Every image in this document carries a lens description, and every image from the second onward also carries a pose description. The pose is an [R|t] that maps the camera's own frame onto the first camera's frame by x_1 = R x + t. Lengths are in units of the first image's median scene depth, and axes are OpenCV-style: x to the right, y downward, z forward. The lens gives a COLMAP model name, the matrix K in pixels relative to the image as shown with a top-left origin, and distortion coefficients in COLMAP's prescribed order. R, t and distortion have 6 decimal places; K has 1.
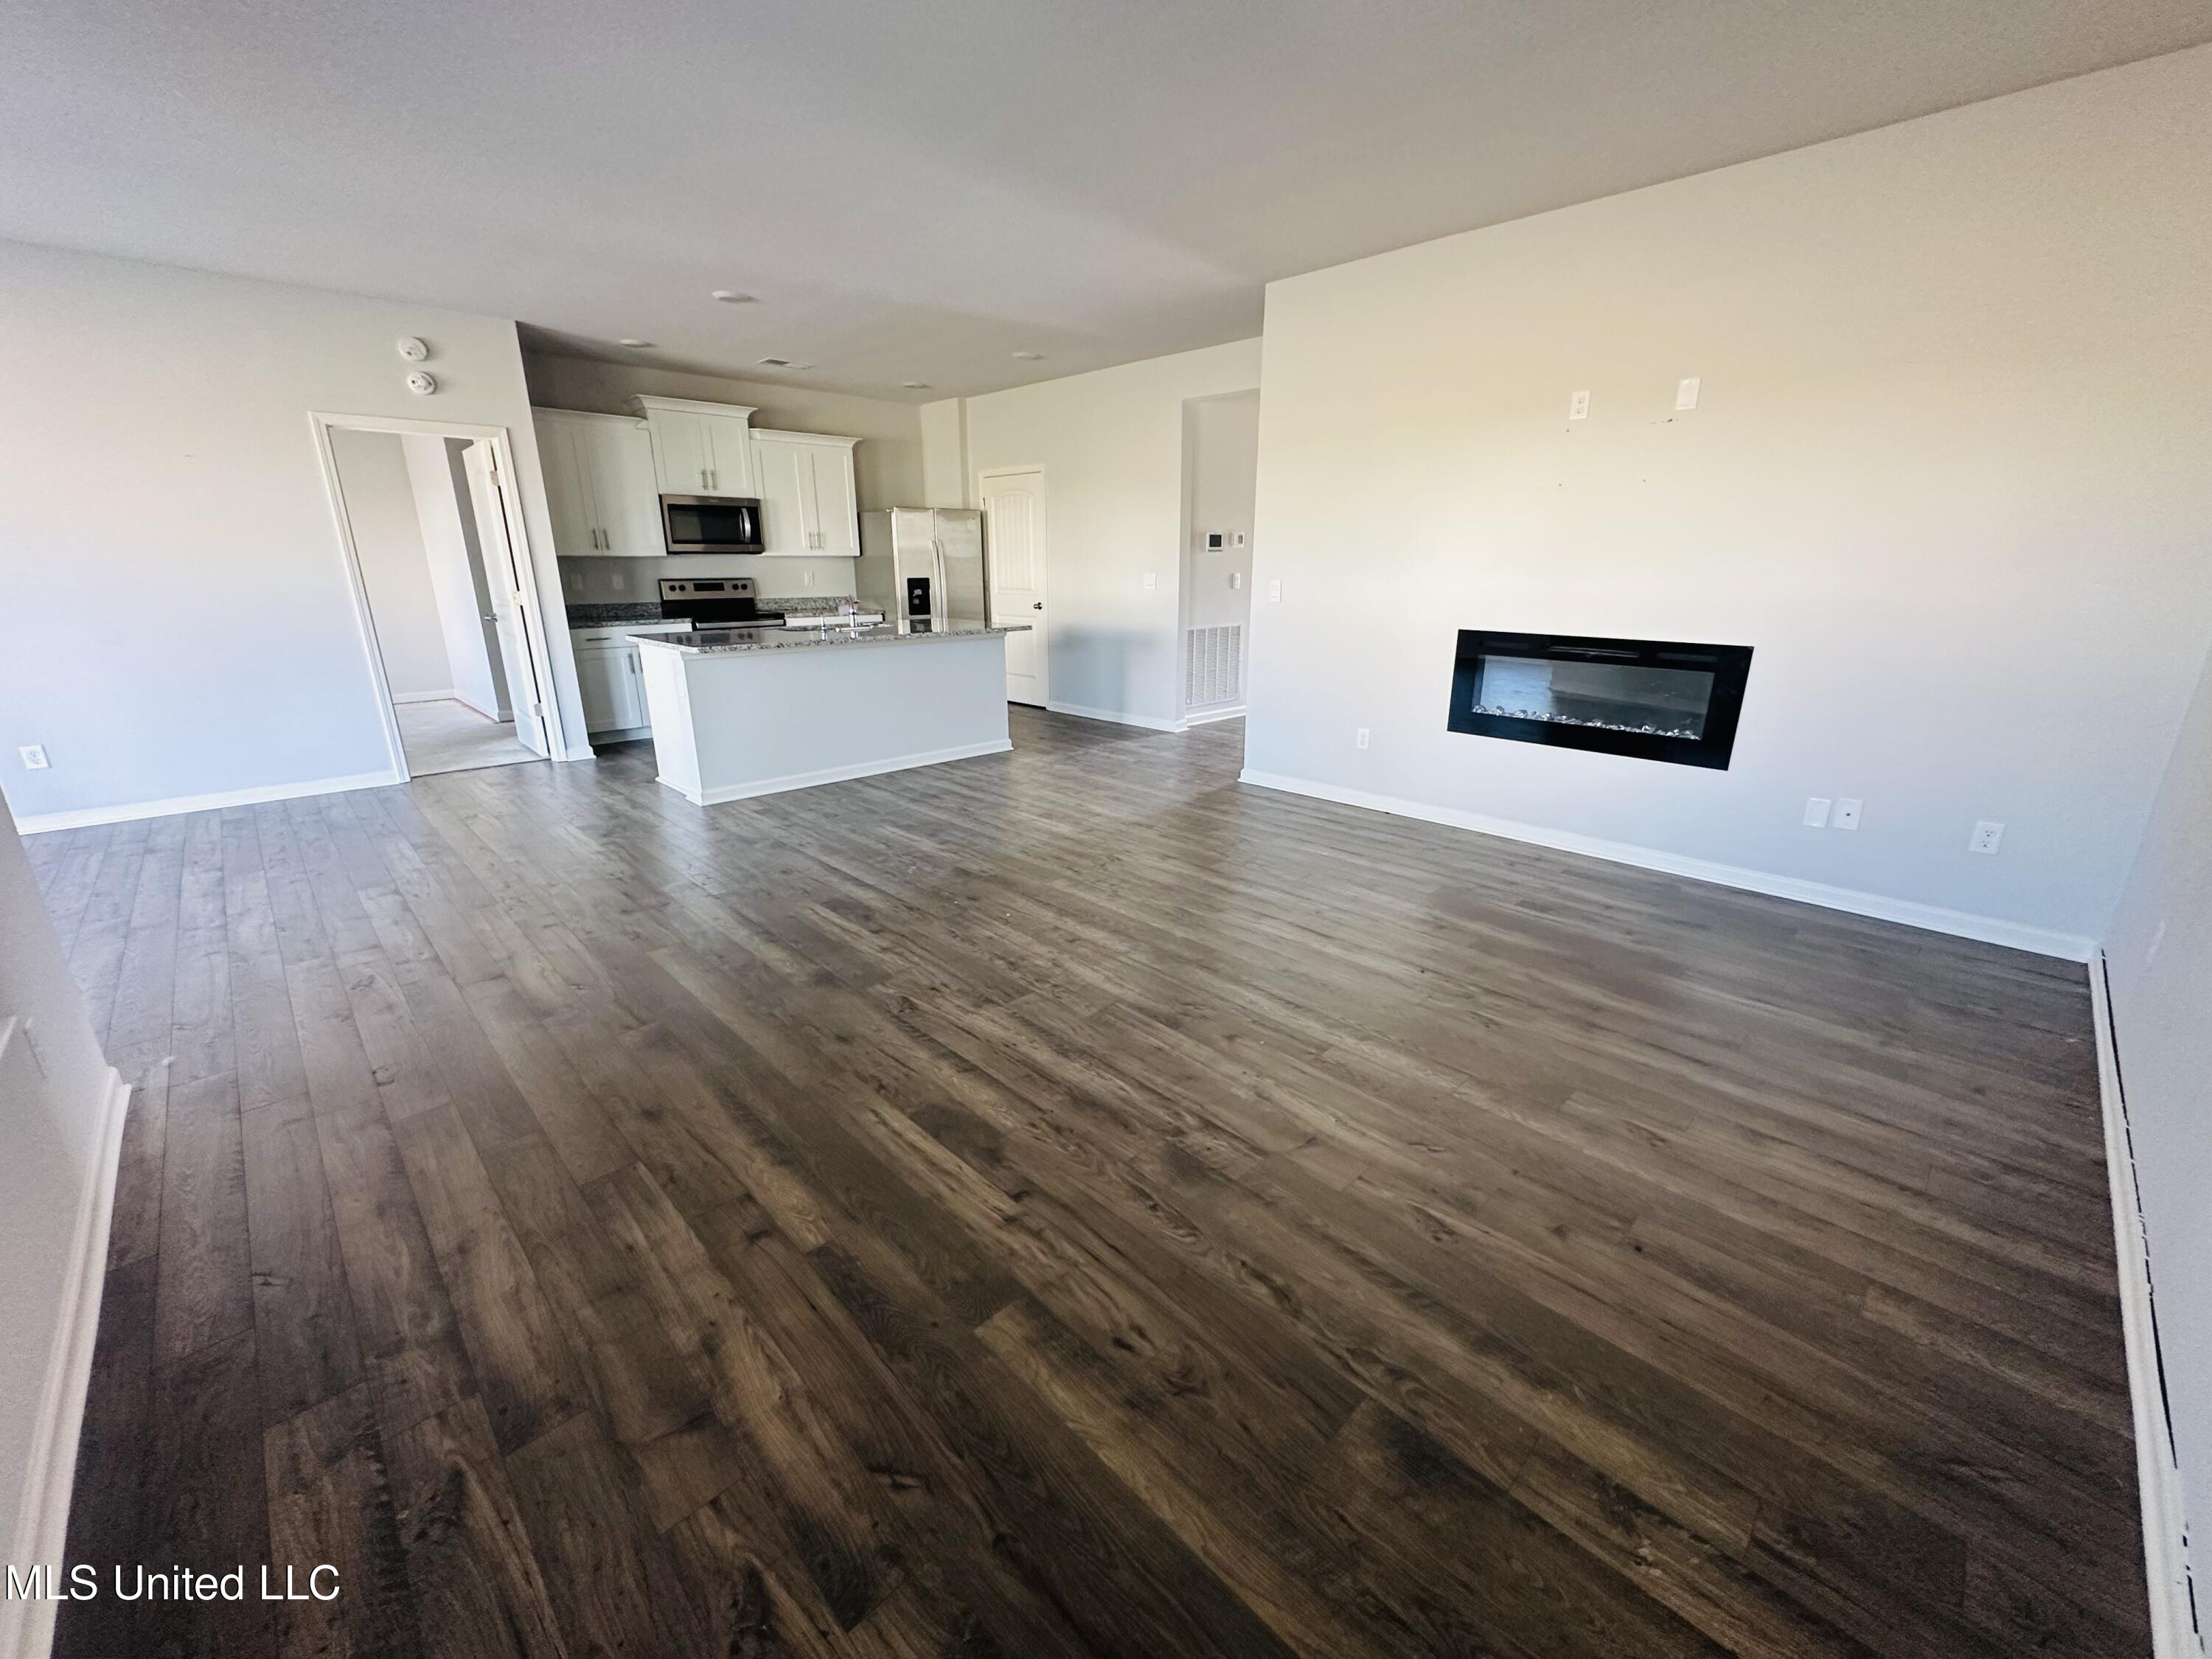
lens RADIAL K [[878.0, 0, 1094.3], [0, 878.0, 829.7], [0, 0, 1]] dist [-0.005657, 0.000607]
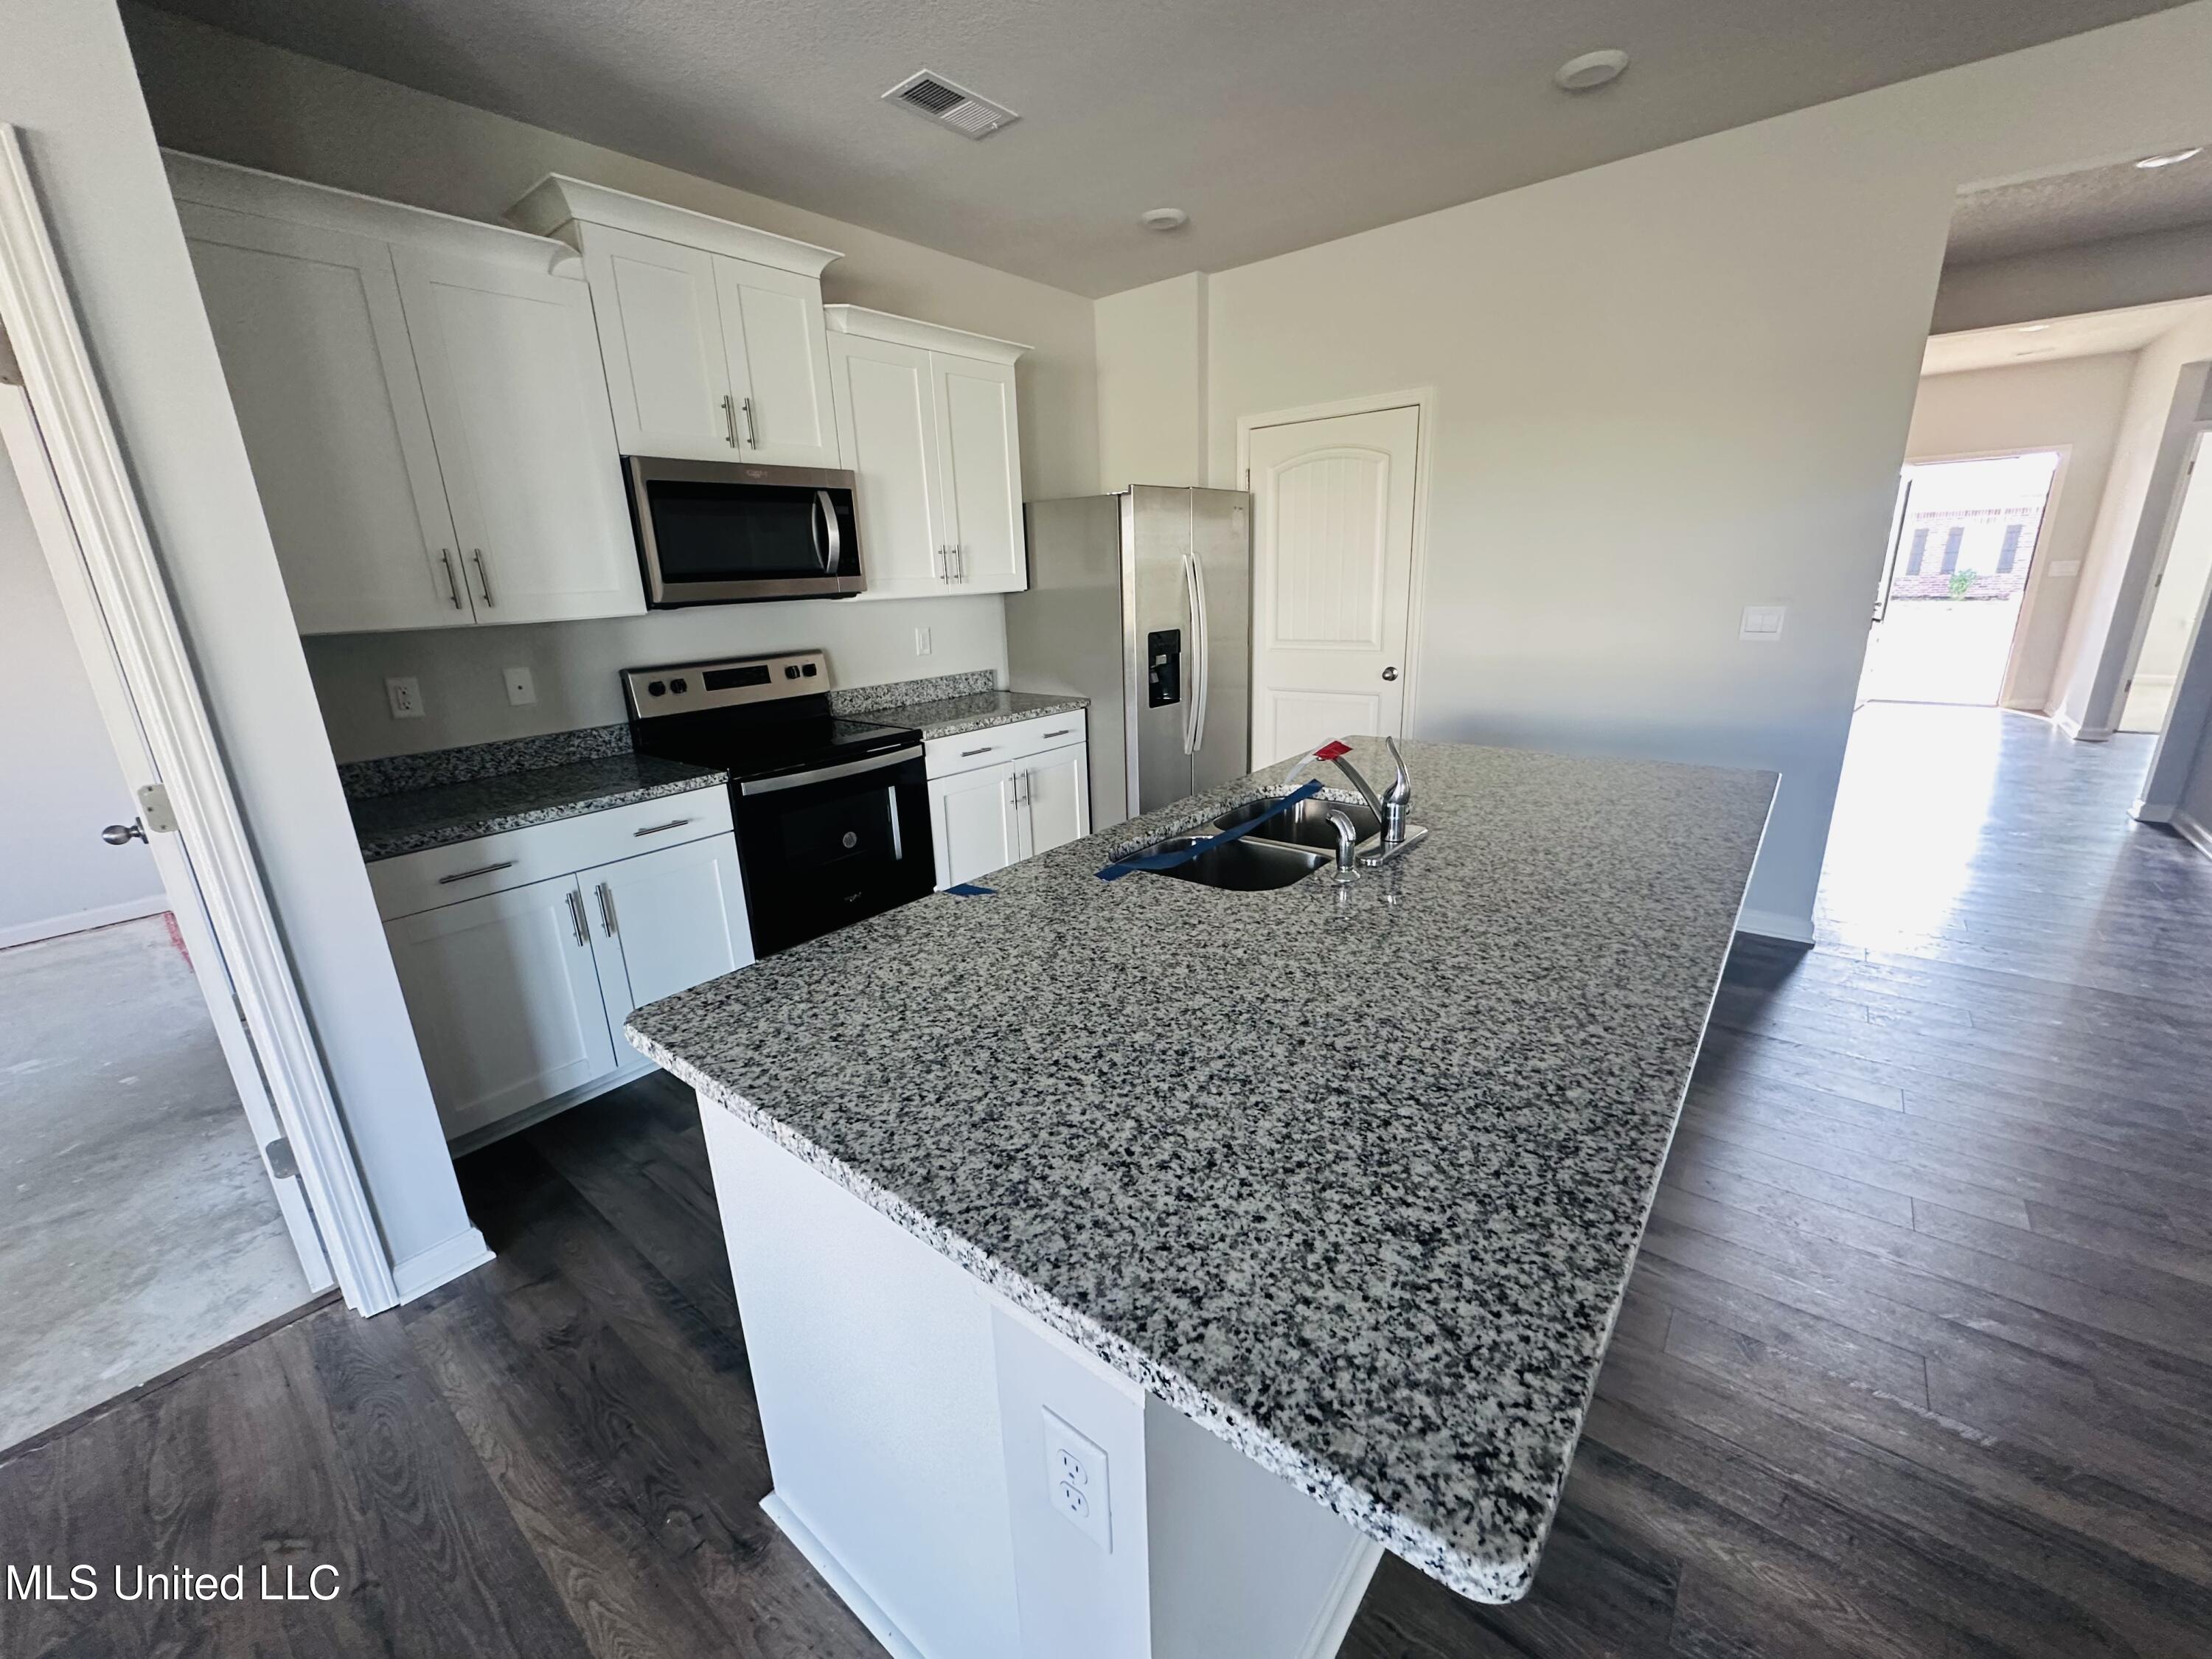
lens RADIAL K [[878.0, 0, 1103.7], [0, 878.0, 832.6], [0, 0, 1]] dist [-0.005657, 0.000607]
pose [[0.992646, -0.069530, 0.099094, -0.327619], [0.070660, 0.997469, -0.007935, -0.195688], [-0.098292, 0.014879, 0.995046, 0.584722]]
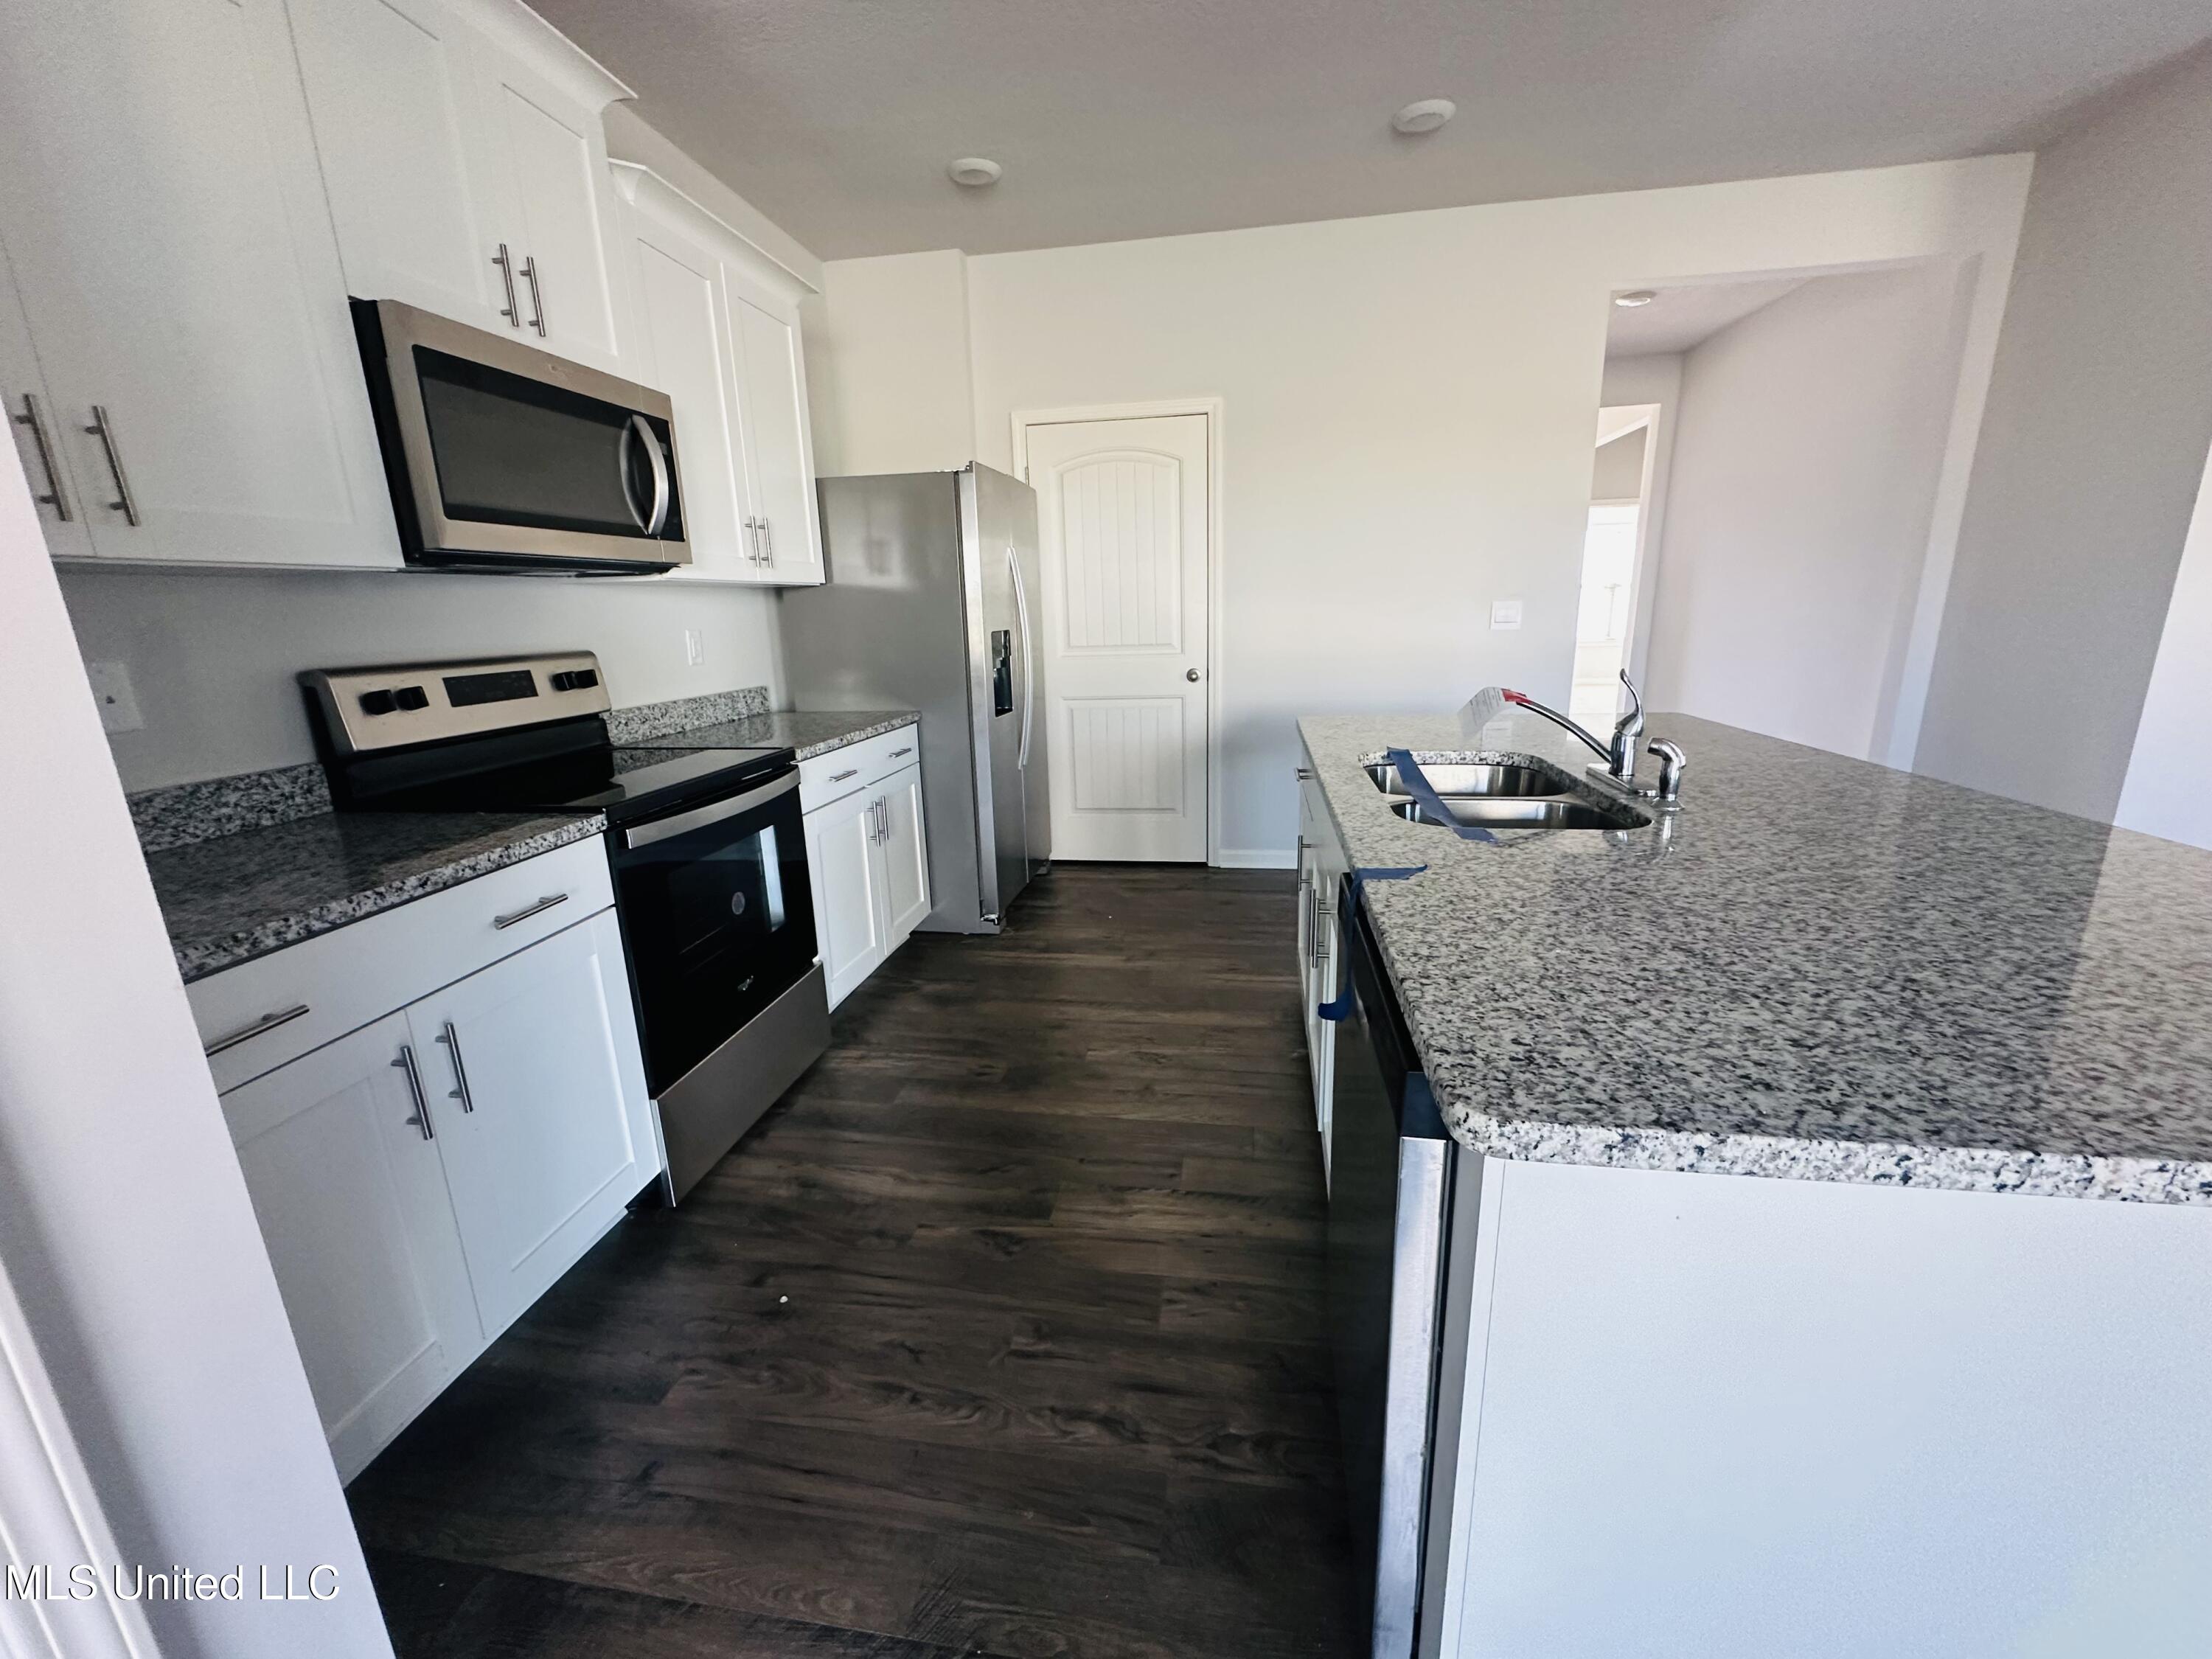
lens RADIAL K [[878.0, 0, 1114.5], [0, 878.0, 833.6], [0, 0, 1]] dist [-0.005657, 0.000607]
pose [[0.803324, -0.173370, 0.569749, -0.477147], [0.203246, 0.979062, 0.011352, -0.205231], [-0.559787, 0.106680, 0.821740, 0.701055]]
